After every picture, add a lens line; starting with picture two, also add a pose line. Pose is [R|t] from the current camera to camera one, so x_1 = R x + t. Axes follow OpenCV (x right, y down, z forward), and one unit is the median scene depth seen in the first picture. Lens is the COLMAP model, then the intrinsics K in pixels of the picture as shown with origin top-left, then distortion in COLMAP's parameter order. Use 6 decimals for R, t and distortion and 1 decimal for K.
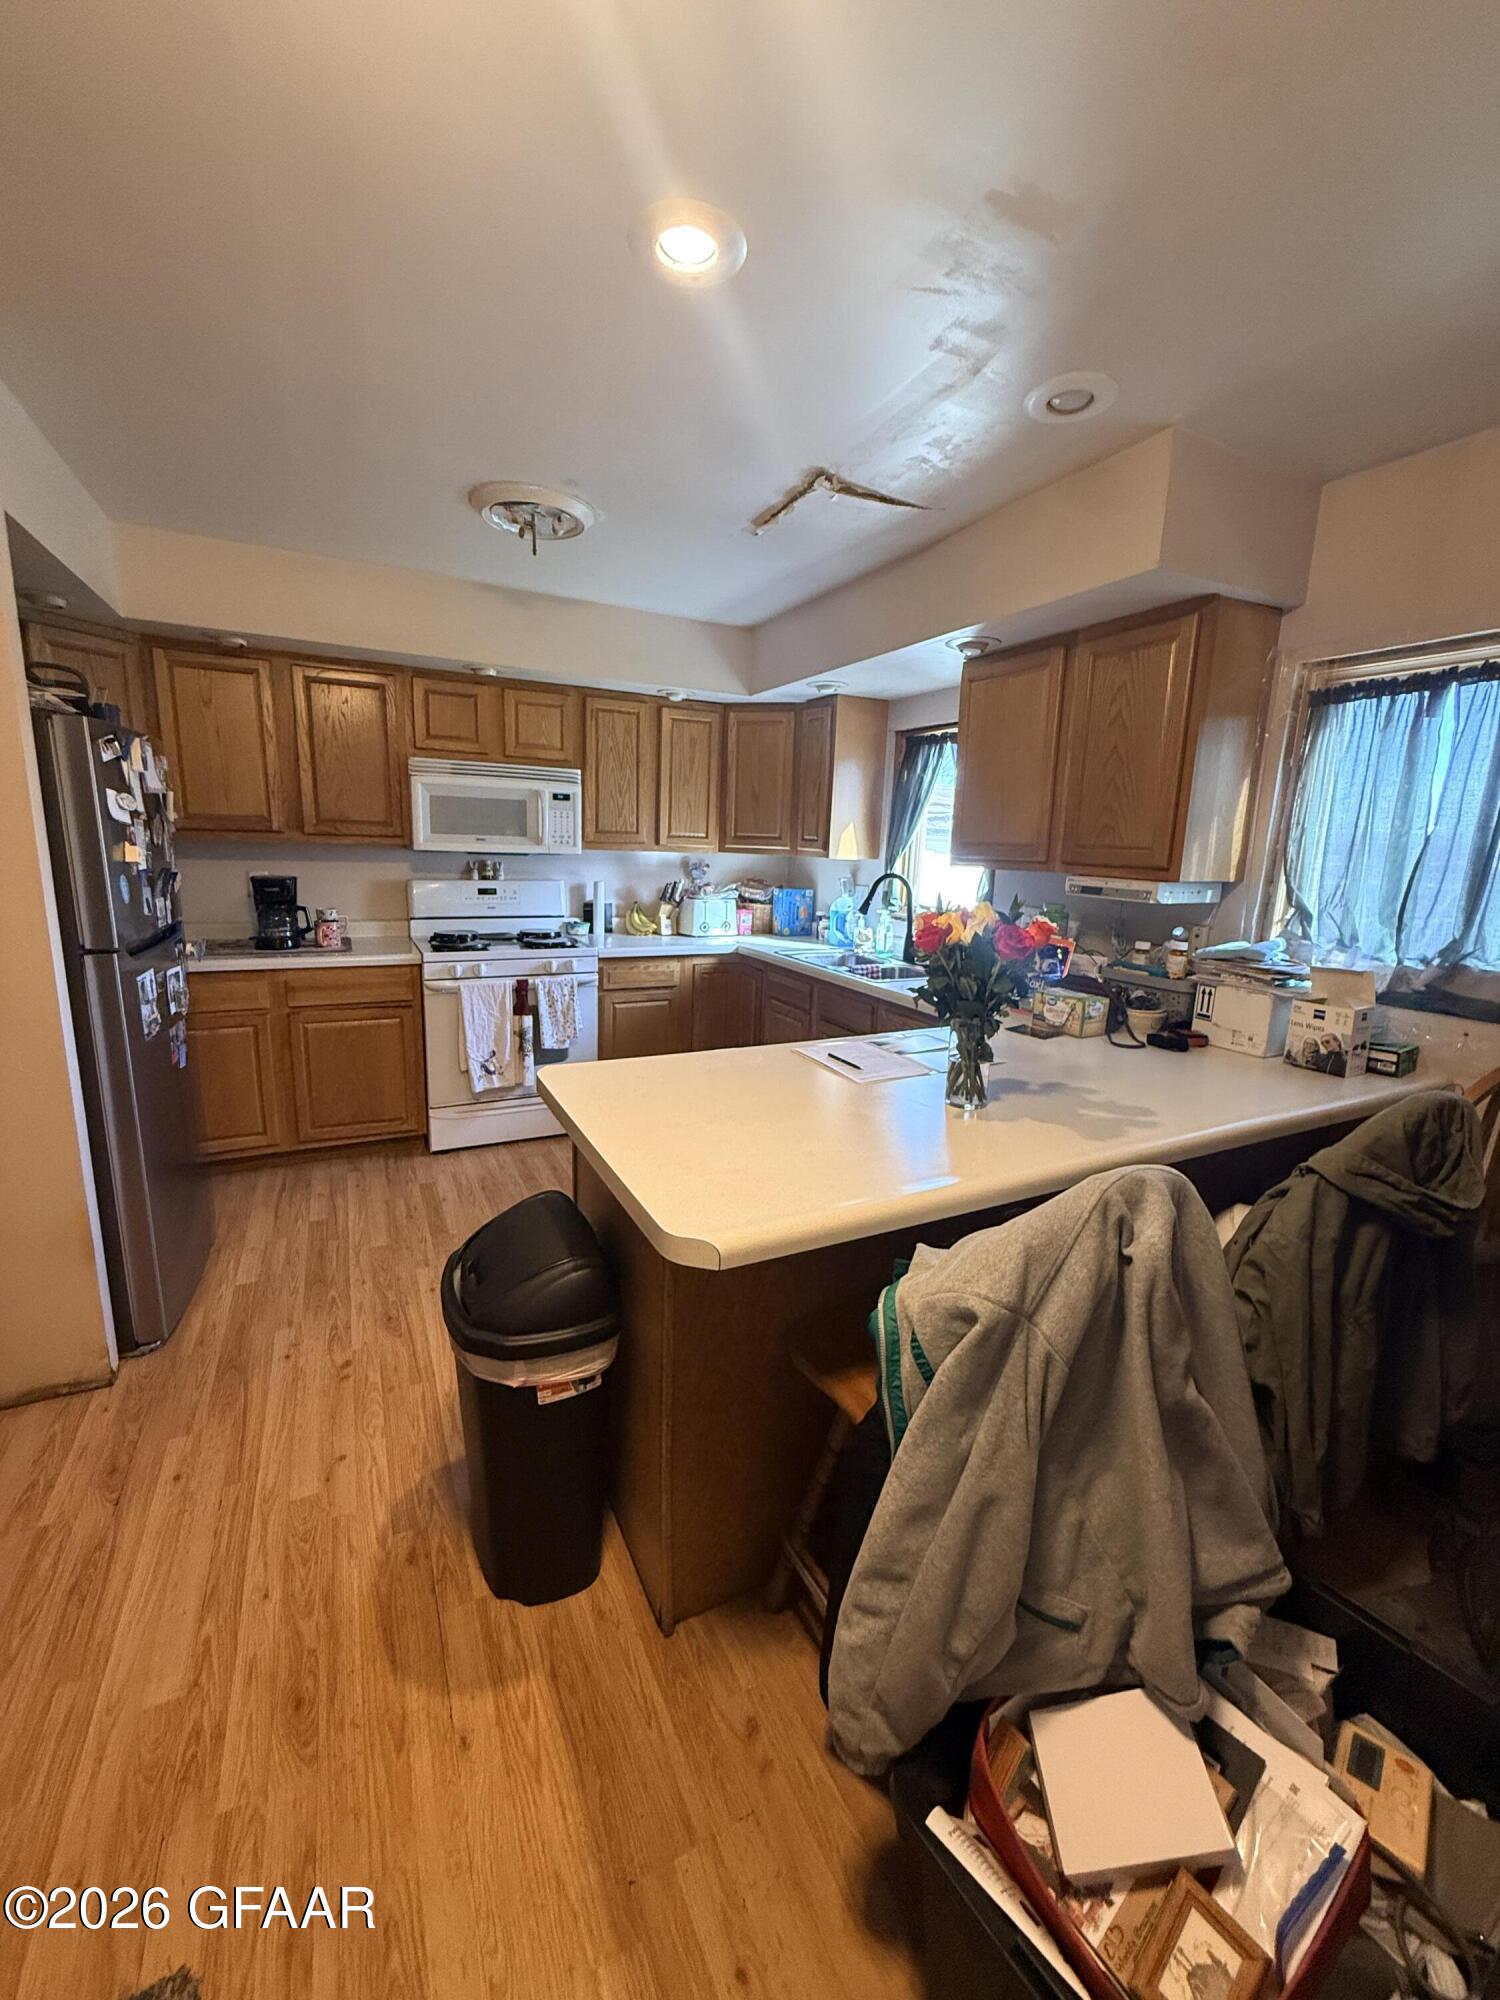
lens RADIAL K [[798.7, 0, 757.2], [0, 798.7, 997.0], [0, 0, 1]] dist [-0.000847, 0.000263]
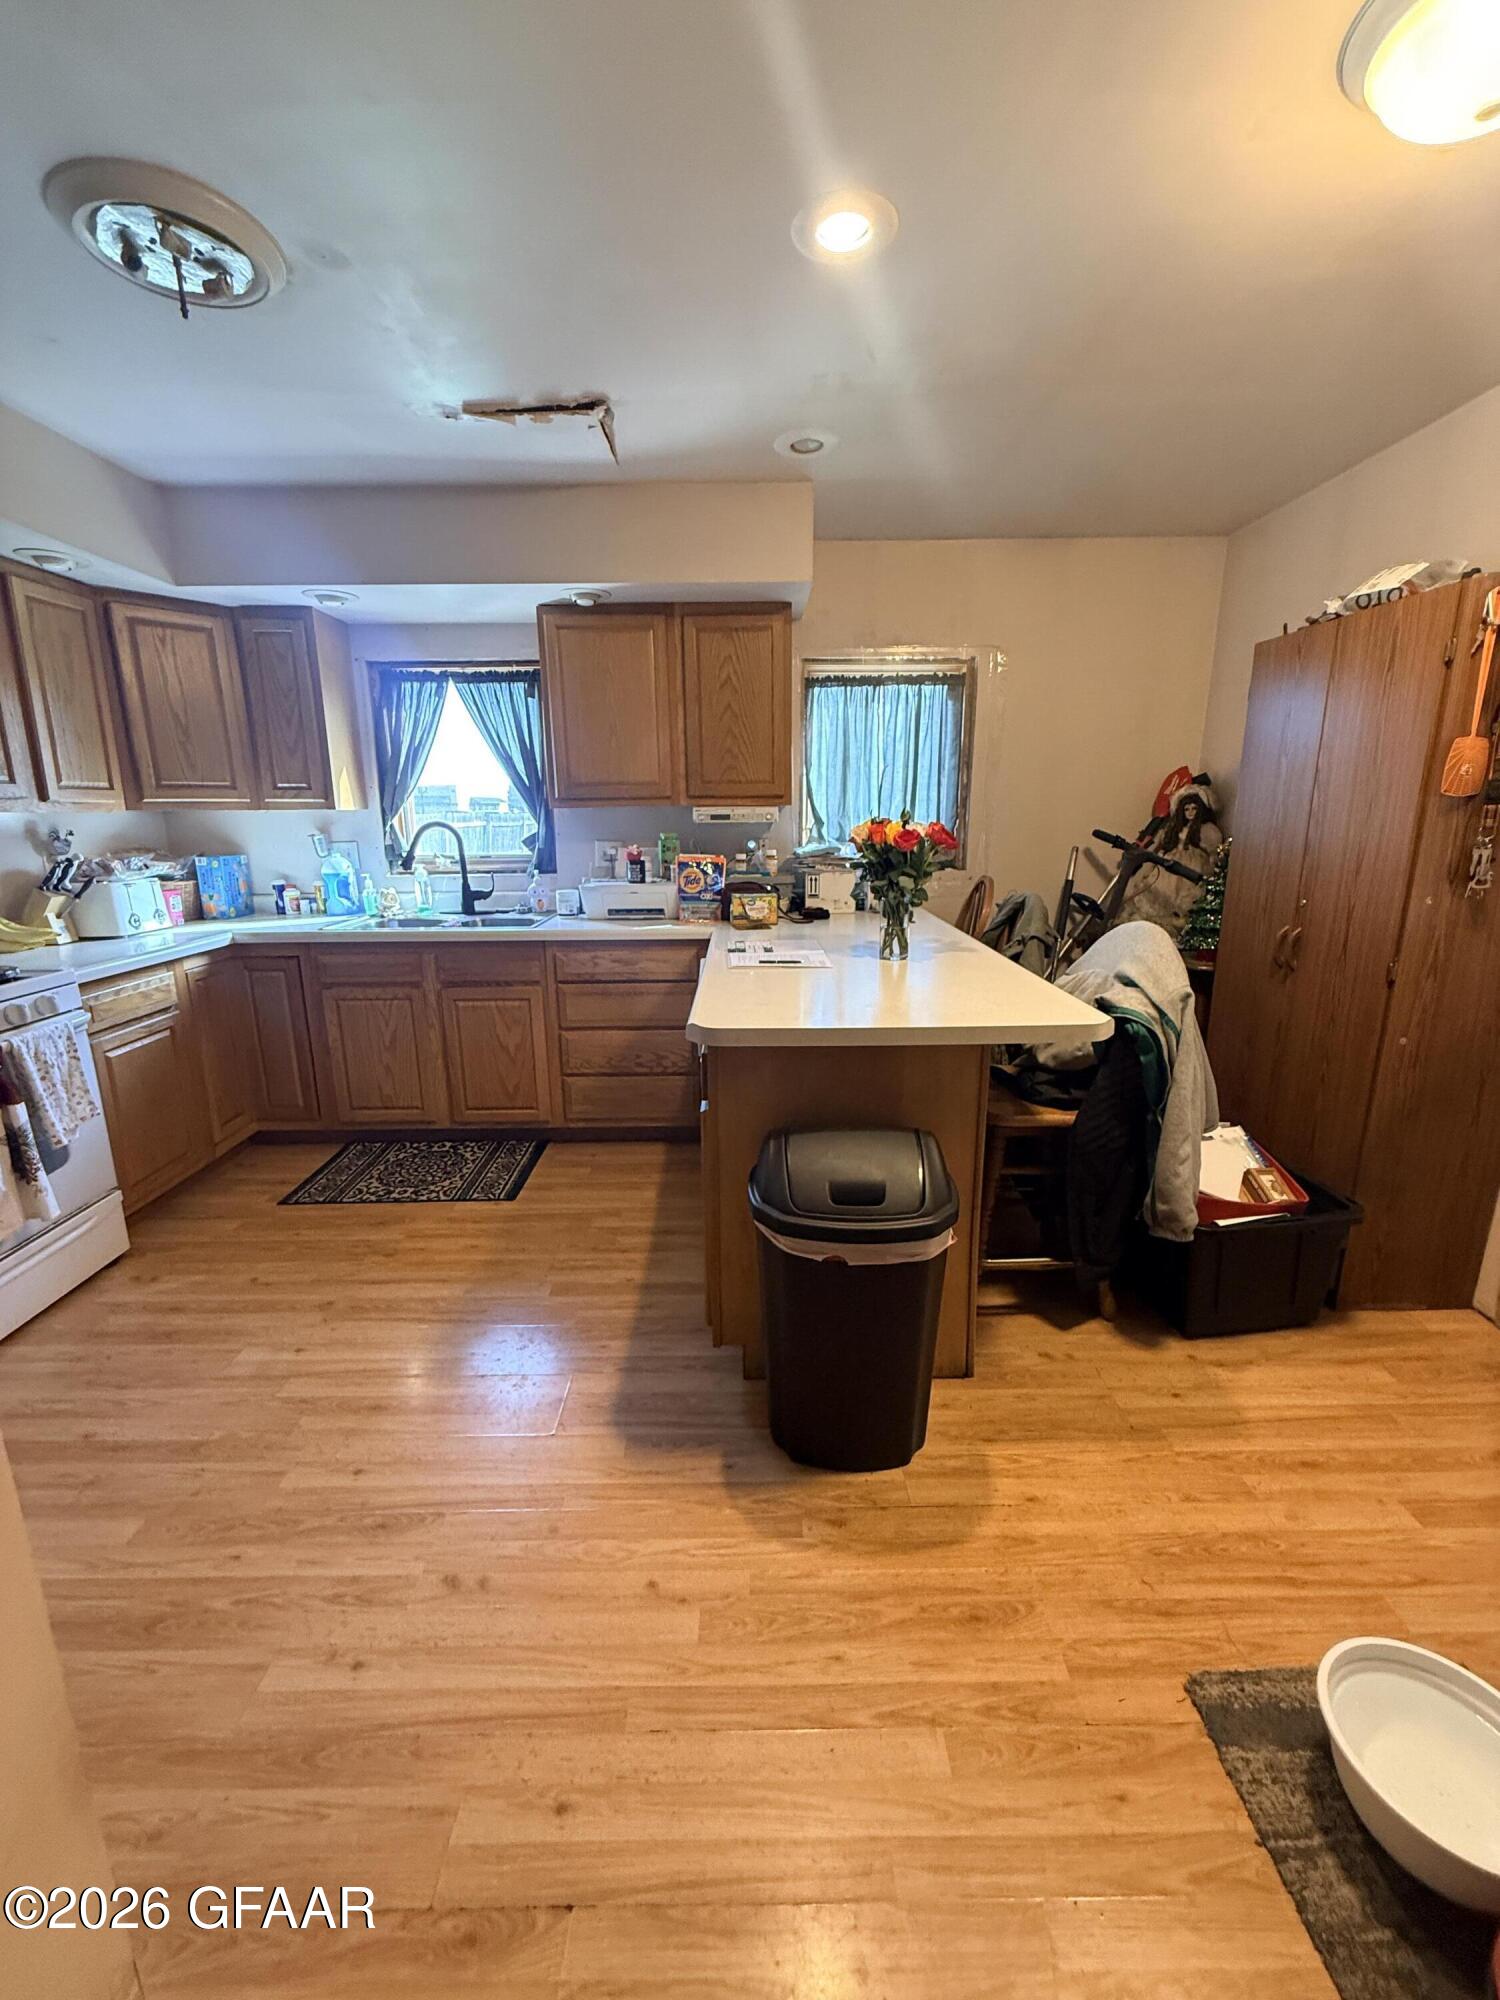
lens RADIAL K [[798.7, 0, 755.6], [0, 798.7, 998.2], [0, 0, 1]] dist [-0.000847, 0.000263]
pose [[0.447624, -0.243596, 0.860403, -0.740027], [0.197543, 0.965347, 0.170536, -0.060218], [-0.872130, 0.093630, 0.480232, 0.362204]]
